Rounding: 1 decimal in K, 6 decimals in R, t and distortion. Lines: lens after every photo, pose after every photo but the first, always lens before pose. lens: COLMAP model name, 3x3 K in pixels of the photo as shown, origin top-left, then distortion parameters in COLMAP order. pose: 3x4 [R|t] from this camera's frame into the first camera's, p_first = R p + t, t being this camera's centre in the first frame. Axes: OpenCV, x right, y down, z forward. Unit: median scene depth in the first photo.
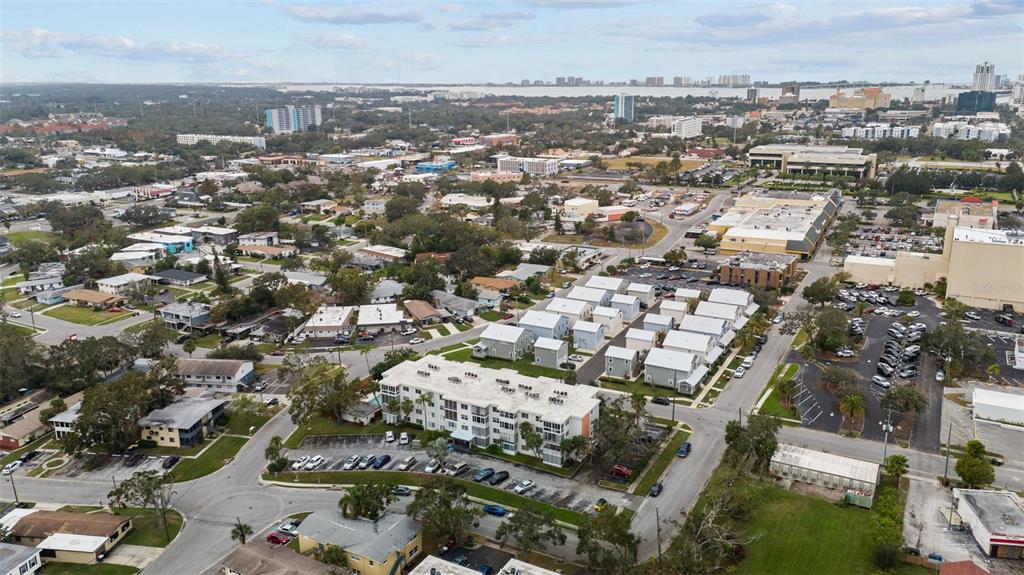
lens RADIAL K [[772.7, 0, 512.0], [0, 772.7, 287.5], [0, 0, 1]] dist [0.086152, -0.082212]
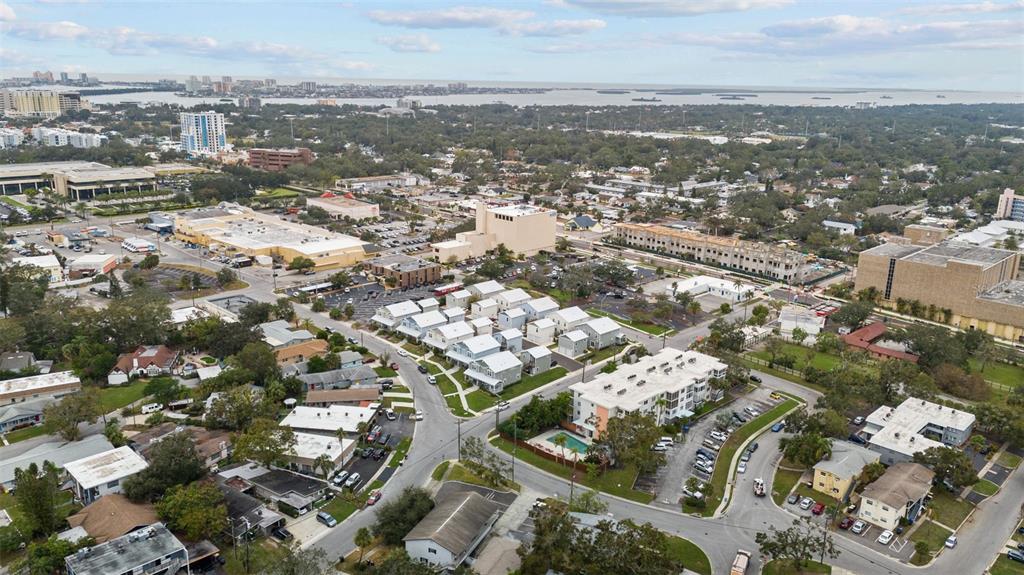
lens RADIAL K [[772.7, 0, 512.0], [0, 772.7, 287.5], [0, 0, 1]] dist [0.086152, -0.082212]
pose [[0.269275, -0.239699, 0.932757, -0.713322], [0.233268, 0.955924, 0.178311, -0.163915], [-0.934386, 0.169568, 0.313320, 0.479775]]
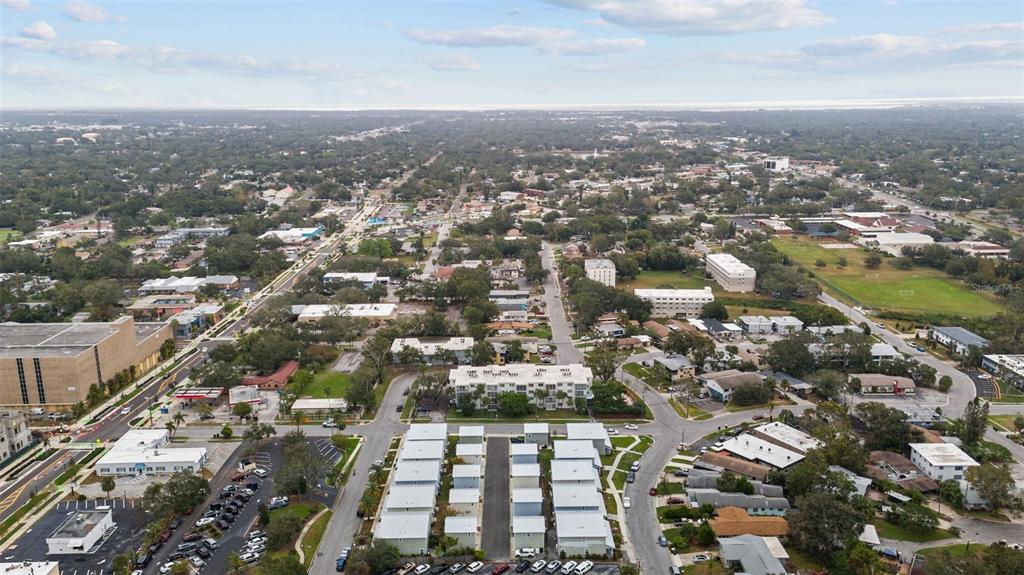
lens RADIAL K [[749.2, 0, 512.0], [0, 749.2, 287.5], [0, 0, 1]] dist [0.091529, -0.091619]
pose [[-0.866327, 0.135441, -0.480764, 0.426397], [-0.116727, 0.880980, 0.458529, -0.446233], [0.485647, 0.453354, -0.747407, 1.244701]]
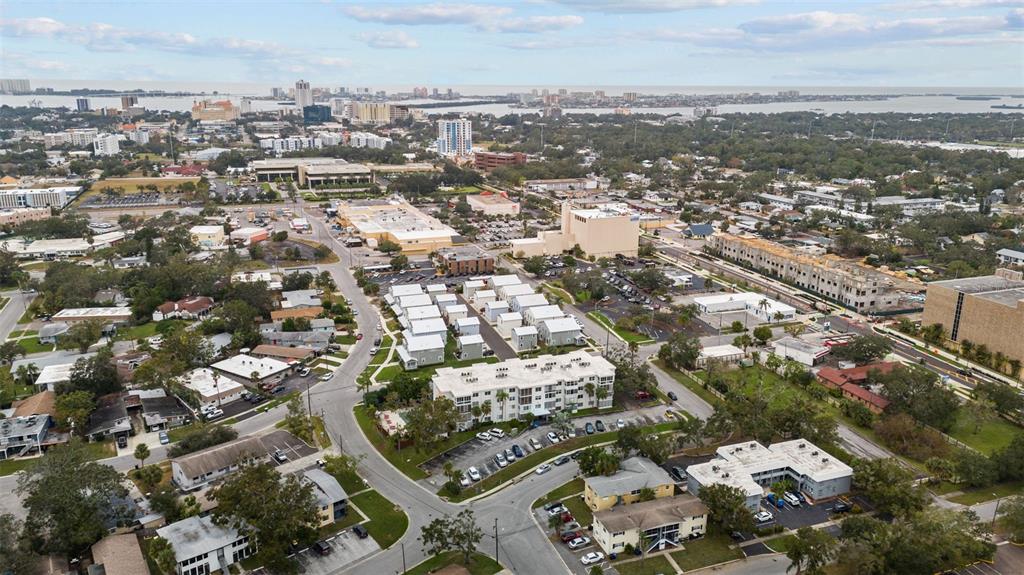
lens RADIAL K [[749.2, 0, 512.0], [0, 749.2, 287.5], [0, 0, 1]] dist [0.091529, -0.091619]
pose [[0.645197, -0.188357, 0.740434, -0.544645], [0.189364, 0.978319, 0.083864, -0.066250], [-0.740177, 0.086103, 0.666876, 0.121104]]
